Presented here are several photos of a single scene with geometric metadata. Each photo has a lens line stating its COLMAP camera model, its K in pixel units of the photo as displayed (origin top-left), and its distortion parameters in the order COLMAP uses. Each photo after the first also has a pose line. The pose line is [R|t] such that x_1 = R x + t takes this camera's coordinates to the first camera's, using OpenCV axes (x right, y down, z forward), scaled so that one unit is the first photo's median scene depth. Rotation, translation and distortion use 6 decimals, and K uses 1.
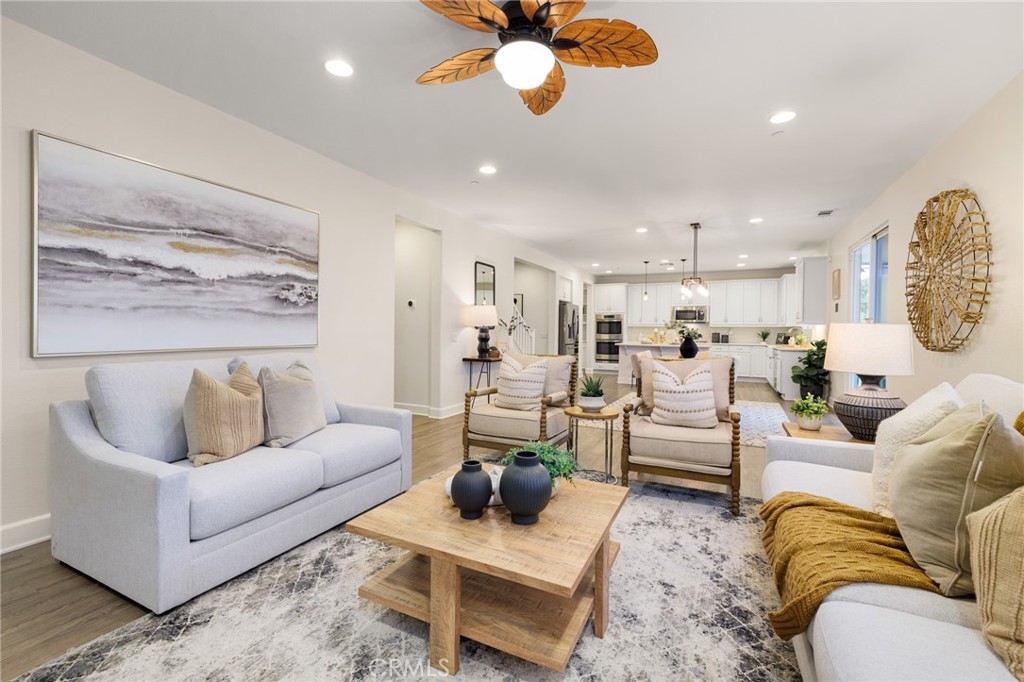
lens RADIAL K [[434.1, 0, 507.8], [0, 434.1, 336.0], [0, 0, 1]] dist [-0.003636, -0.000092]
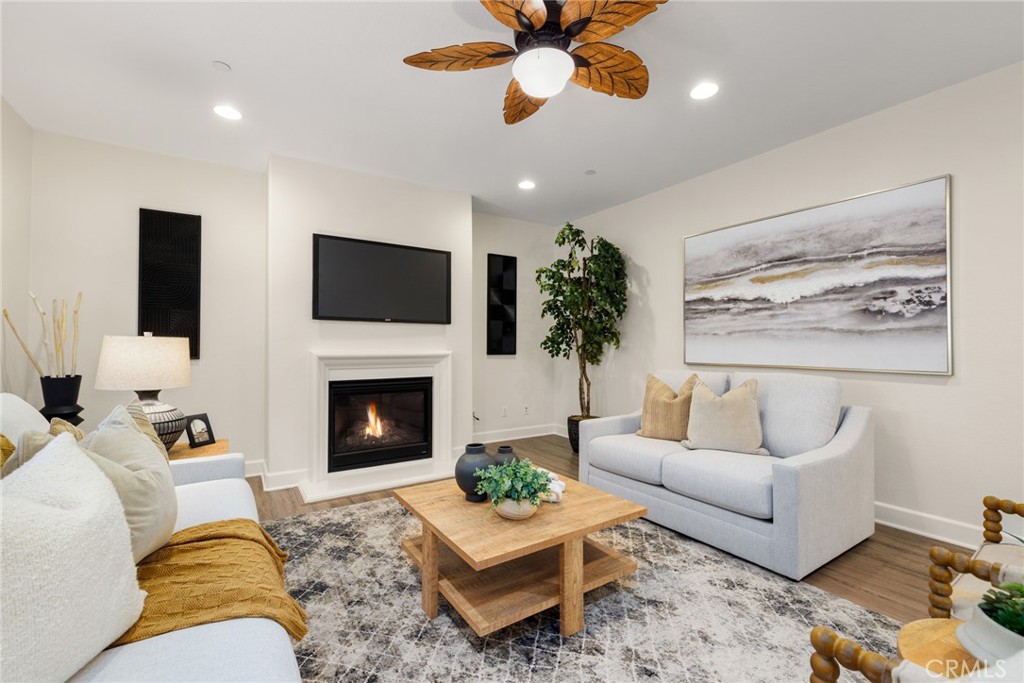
lens RADIAL K [[434.1, 0, 508.8], [0, 434.1, 340.4], [0, 0, 1]] dist [-0.003636, -0.000092]
pose [[-0.513458, -0.020713, -0.857865, 0.590570], [-0.020040, 0.999725, -0.012143, -0.008931], [0.857881, 0.010956, -0.513732, 0.947511]]
